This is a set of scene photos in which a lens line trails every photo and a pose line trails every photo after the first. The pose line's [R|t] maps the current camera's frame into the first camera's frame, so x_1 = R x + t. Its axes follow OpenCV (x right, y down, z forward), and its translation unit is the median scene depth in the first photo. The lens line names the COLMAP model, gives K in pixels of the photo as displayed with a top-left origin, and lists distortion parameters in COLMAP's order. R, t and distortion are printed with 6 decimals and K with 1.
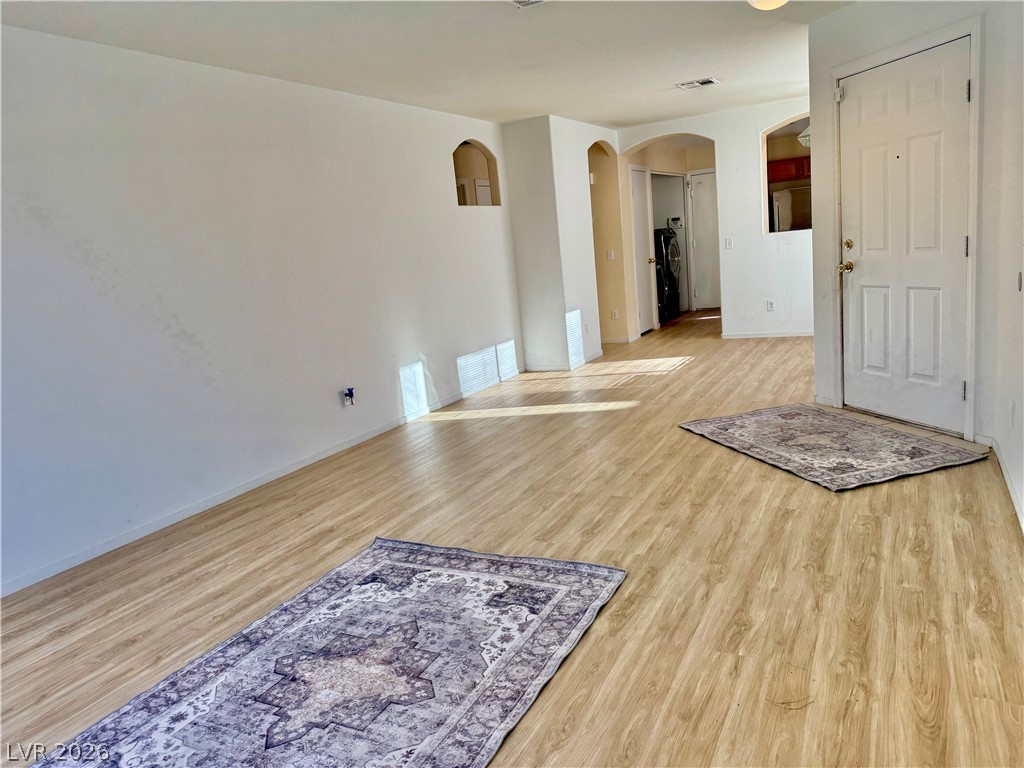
lens RADIAL K [[716.1, 0, 512.0], [0, 716.1, 384.0], [0, 0, 1]] dist [0.093069, -0.147116]
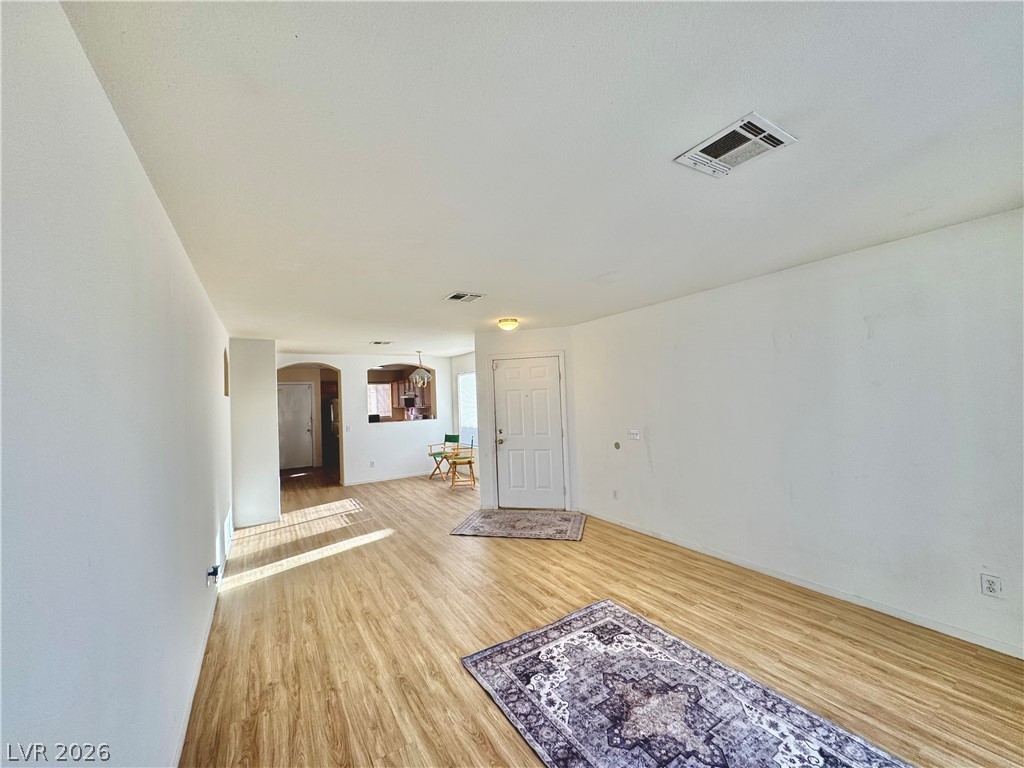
lens RADIAL K [[406.9, 0, 512.0], [0, 406.9, 384.0], [0, 0, 1]] dist [-0.002135, 0.000003]
pose [[0.507447, 0.106183, 0.855116, -0.876728], [0.150458, 0.966215, -0.209264, -0.098933], [-0.848446, 0.234849, 0.474327, 0.512398]]
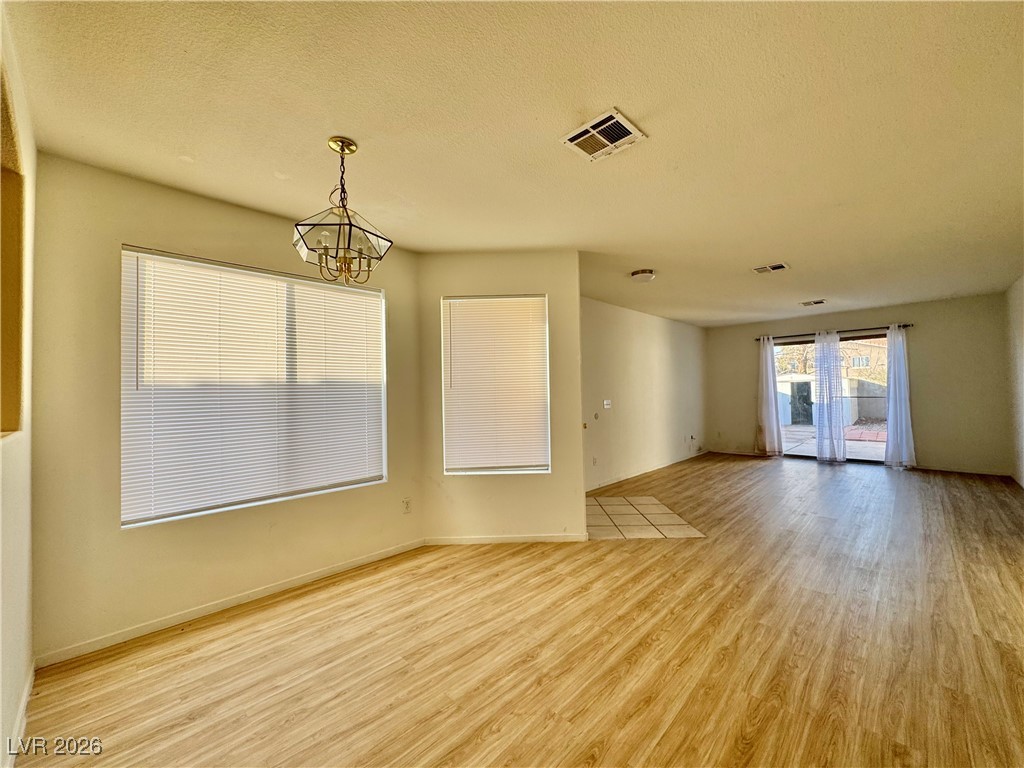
lens RADIAL K [[409.3, 0, 512.0], [0, 409.3, 384.0], [0, 0, 1]] dist [-0.001745, -0.000010]
pose [[-0.952912, 0.124281, 0.276610, 0.517442], [0.164836, 0.977918, 0.128476, -0.553073], [-0.254535, 0.168021, -0.952355, 2.683759]]
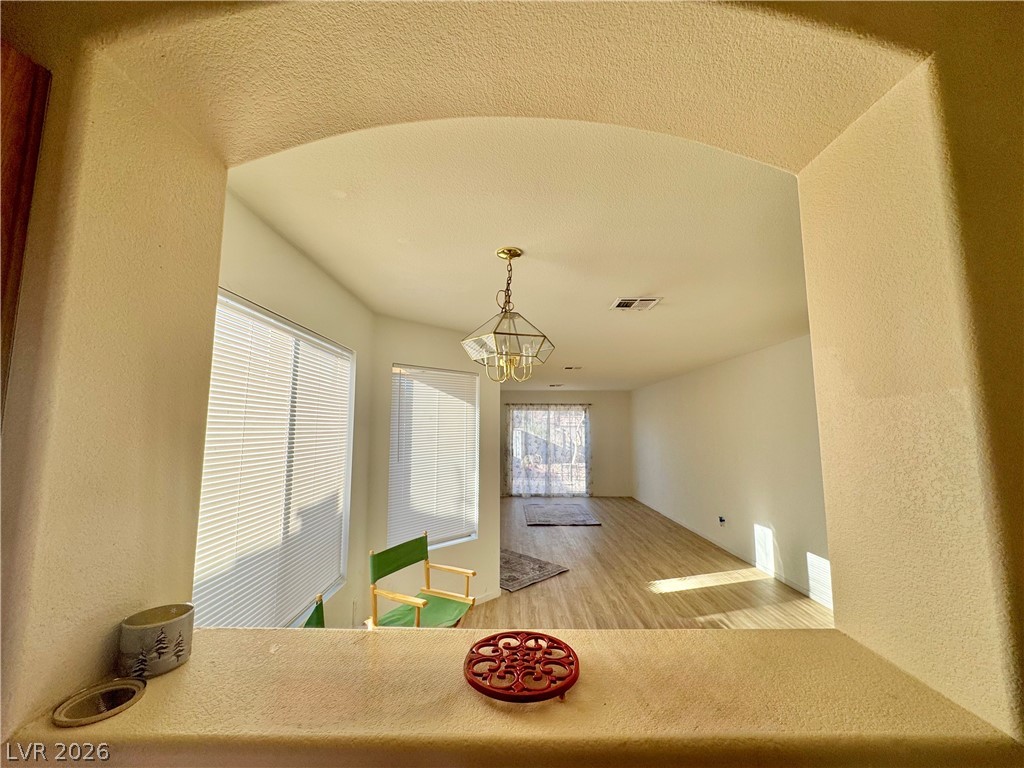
lens RADIAL K [[409.3, 0, 512.0], [0, 409.3, 384.0], [0, 0, 1]] dist [-0.001745, -0.000010]
pose [[-0.875563, 0.045606, -0.480946, 1.228347], [-0.003690, 0.994874, 0.101059, -0.730350], [0.483090, 0.090258, -0.870906, 2.692047]]
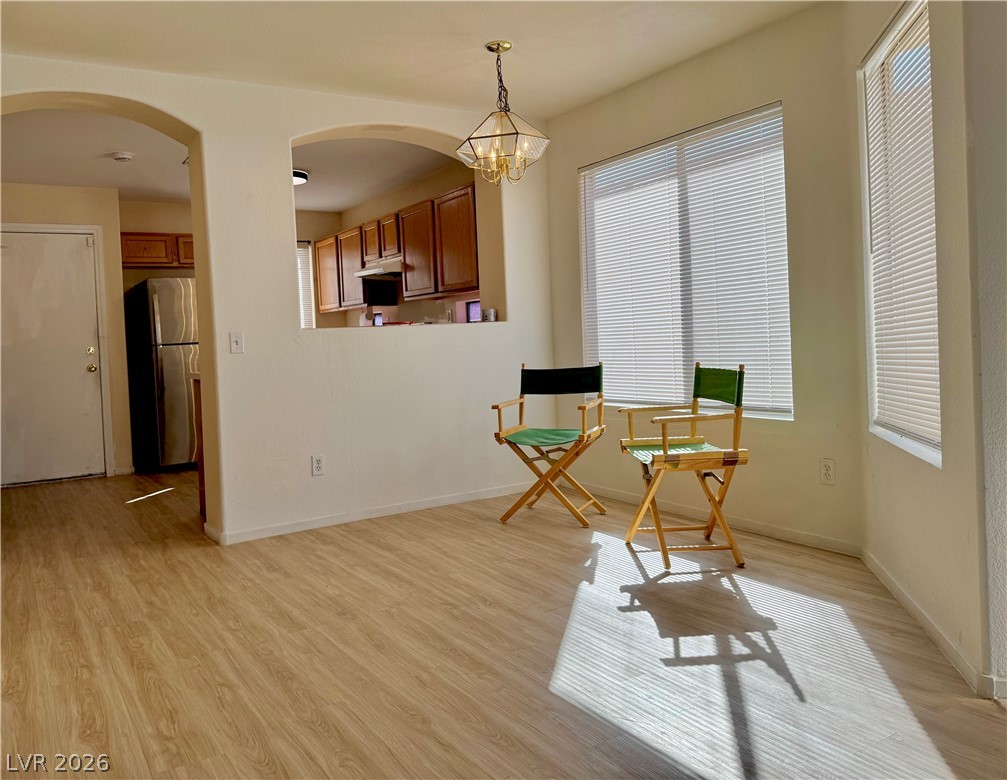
lens RADIAL K [[775.3, 0, 451.7], [0, 775.3, 355.7], [0, 0, 1]] dist [0.128448, -0.226304]
pose [[0.530558, 0.058151, 0.845652, -0.168236], [0.150027, 0.975451, -0.161203, -0.210317], [-0.834266, 0.212399, 0.508809, 1.616016]]
